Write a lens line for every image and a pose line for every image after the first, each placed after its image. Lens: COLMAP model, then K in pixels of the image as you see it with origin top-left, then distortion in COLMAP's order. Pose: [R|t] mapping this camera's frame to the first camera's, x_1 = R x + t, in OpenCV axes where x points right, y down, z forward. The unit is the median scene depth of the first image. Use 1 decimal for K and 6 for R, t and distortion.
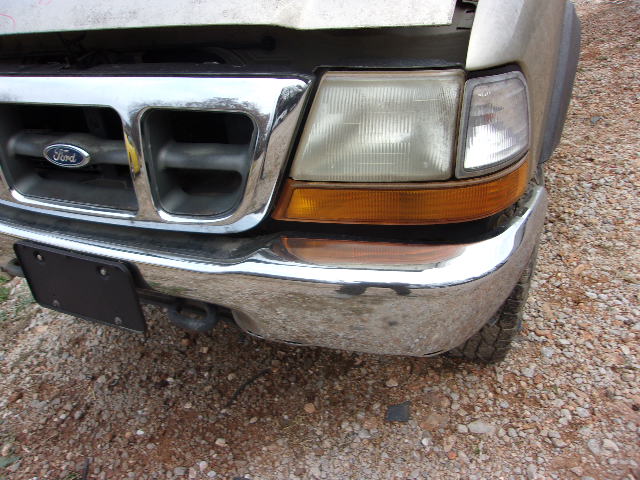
lens RADIAL K [[510.7, 0, 320.0], [0, 510.7, 240.0], [0, 0, 1]] dist [0.011383, 0.007139]
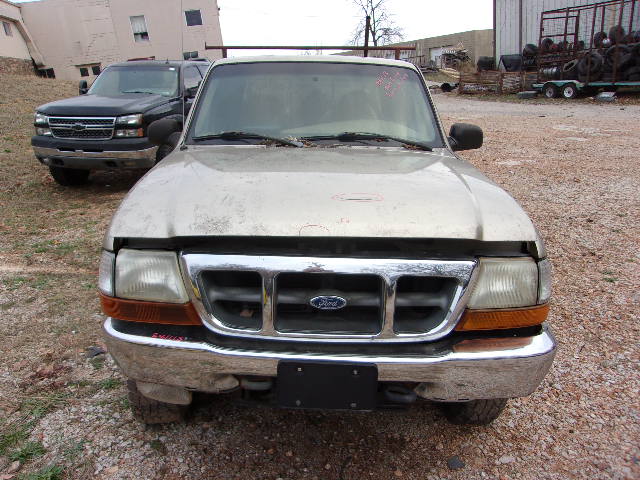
lens RADIAL K [[510.7, 0, 320.0], [0, 510.7, 240.0], [0, 0, 1]] dist [0.011383, 0.007139]
pose [[0.908068, 0.009335, 0.418719, -1.293832], [0.105881, 0.962160, -0.251072, 0.057211], [-0.405218, 0.272325, 0.872718, -0.531492]]
